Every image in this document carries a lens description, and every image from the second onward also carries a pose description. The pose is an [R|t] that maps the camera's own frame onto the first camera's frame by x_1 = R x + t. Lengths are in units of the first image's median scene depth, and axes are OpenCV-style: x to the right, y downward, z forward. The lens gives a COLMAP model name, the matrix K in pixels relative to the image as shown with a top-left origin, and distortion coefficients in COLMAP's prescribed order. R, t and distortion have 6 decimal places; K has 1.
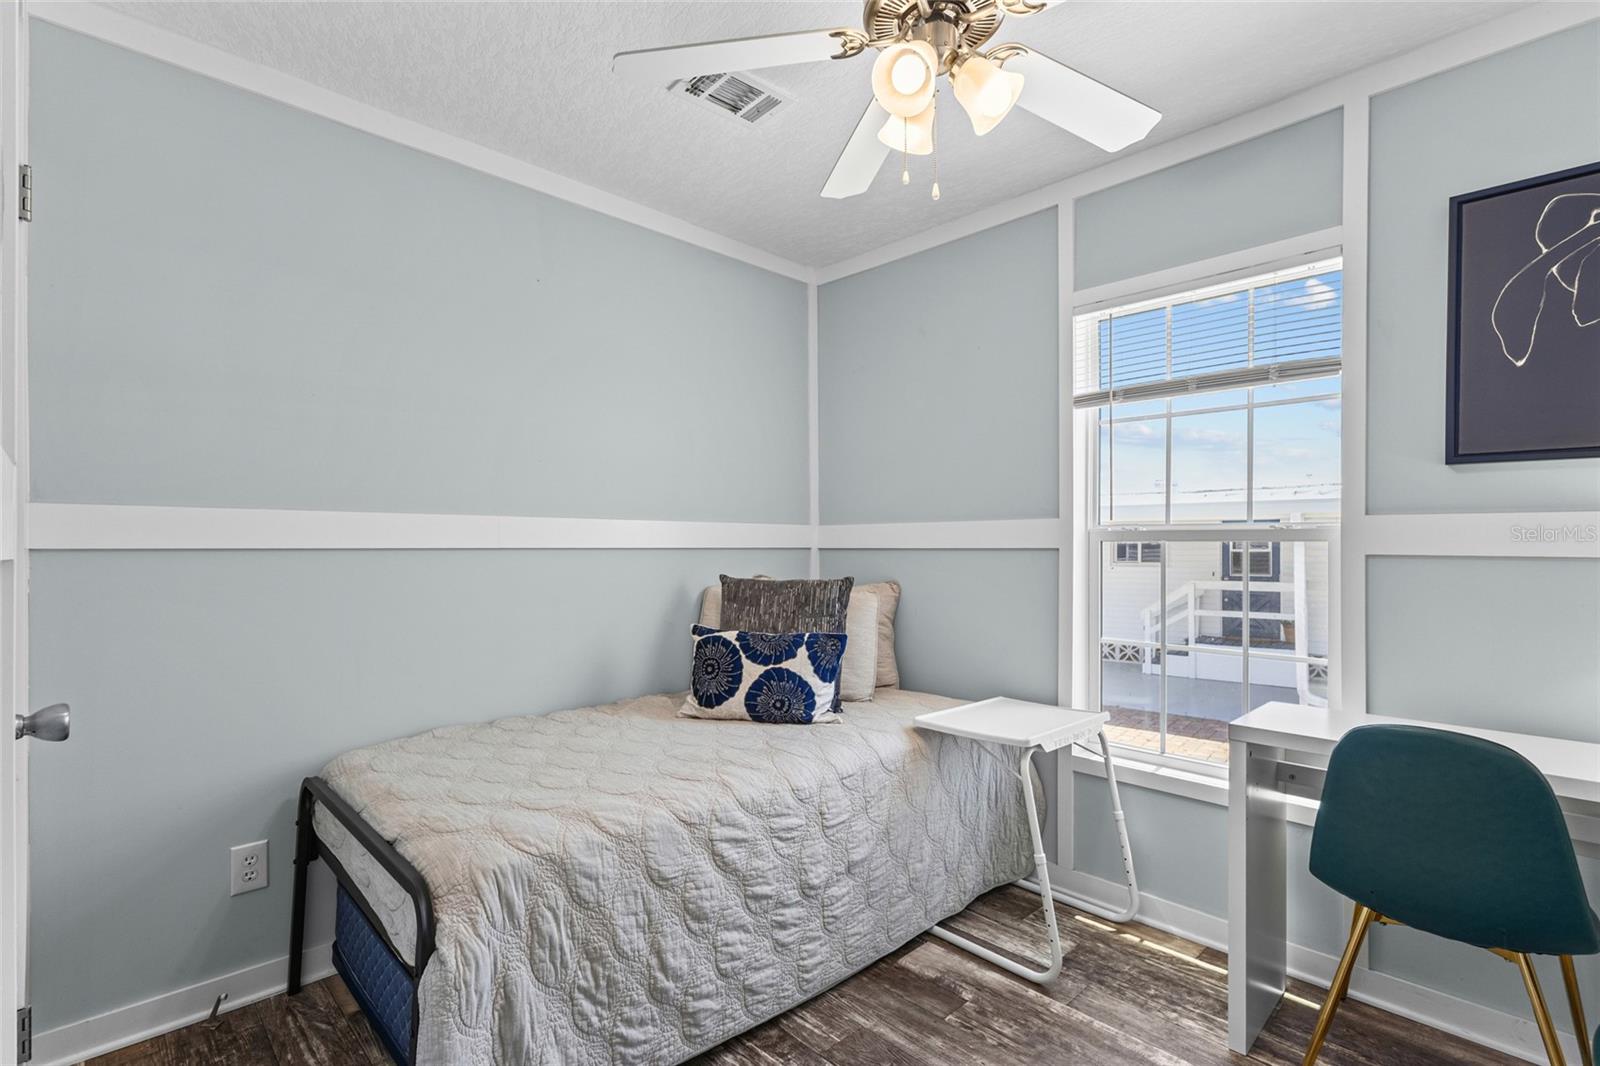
lens RADIAL K [[742.6, 0, 807.6], [0, 742.6, 535.7], [0, 0, 1]] dist [0.003346, 0.002061]
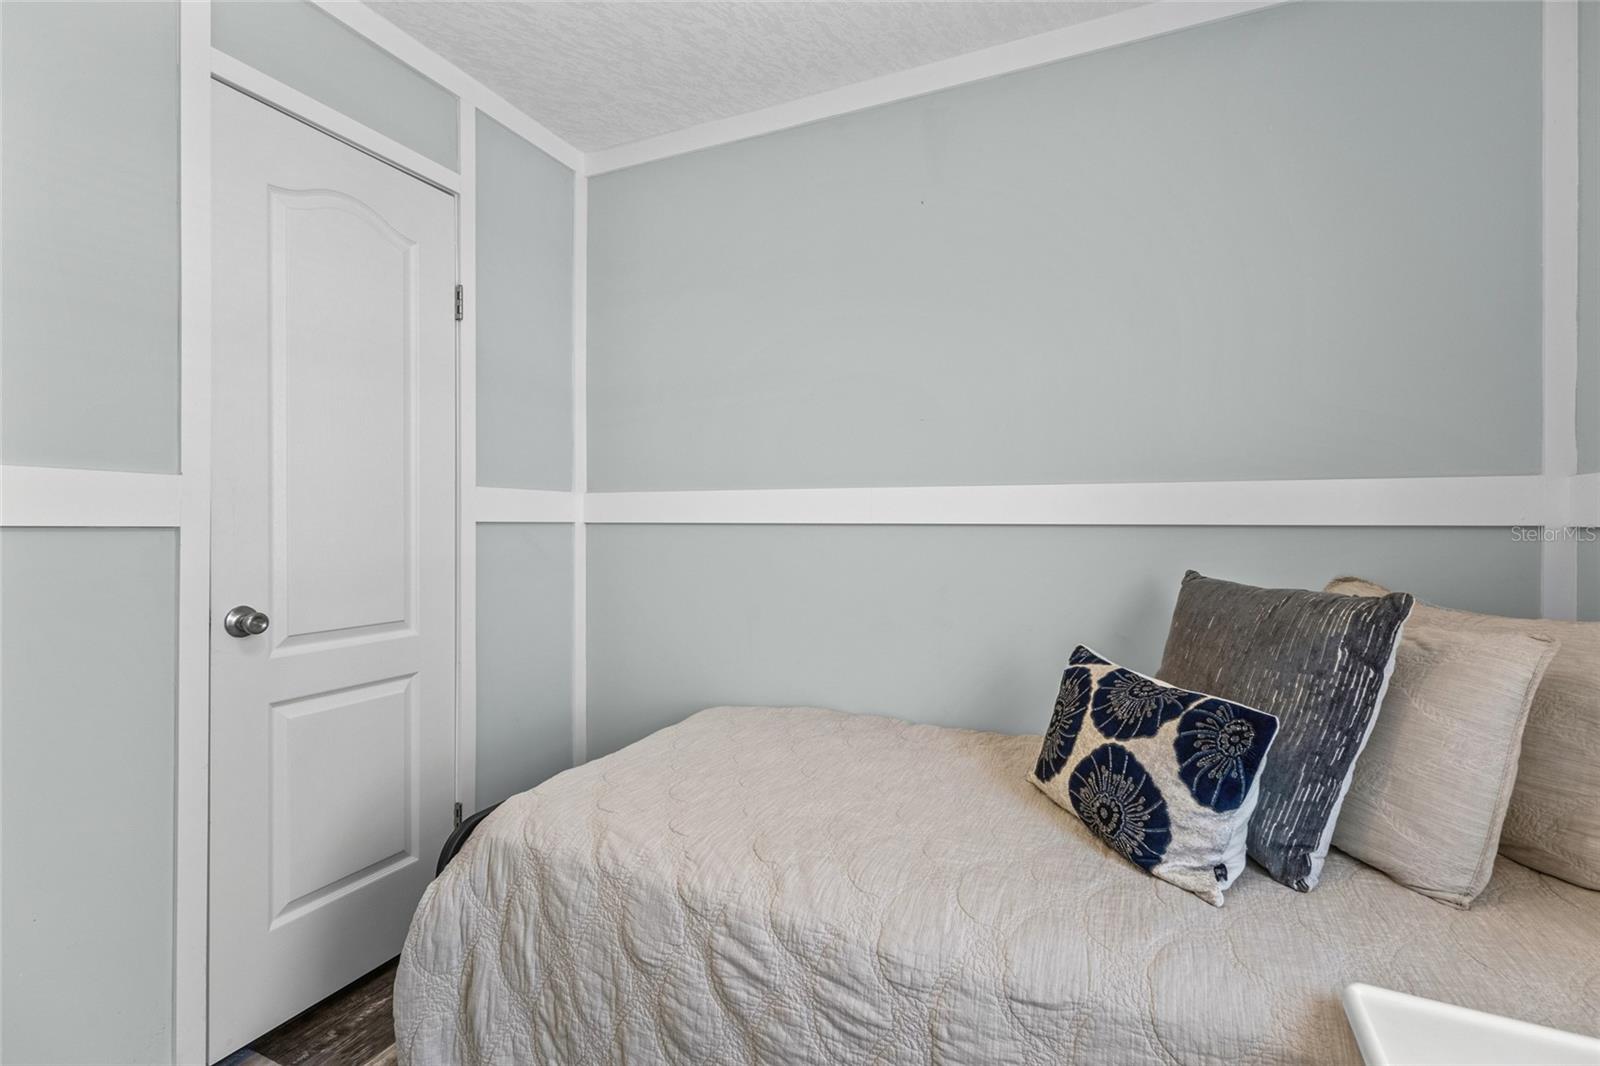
lens RADIAL K [[742.6, 0, 801.6], [0, 742.6, 502.4], [0, 0, 1]] dist [0.003346, 0.002061]
pose [[0.342351, -0.022928, -0.939292, 0.507512], [0.015604, 0.999703, -0.018715, 0.006354], [0.939443, -0.008249, 0.342607, 0.759176]]
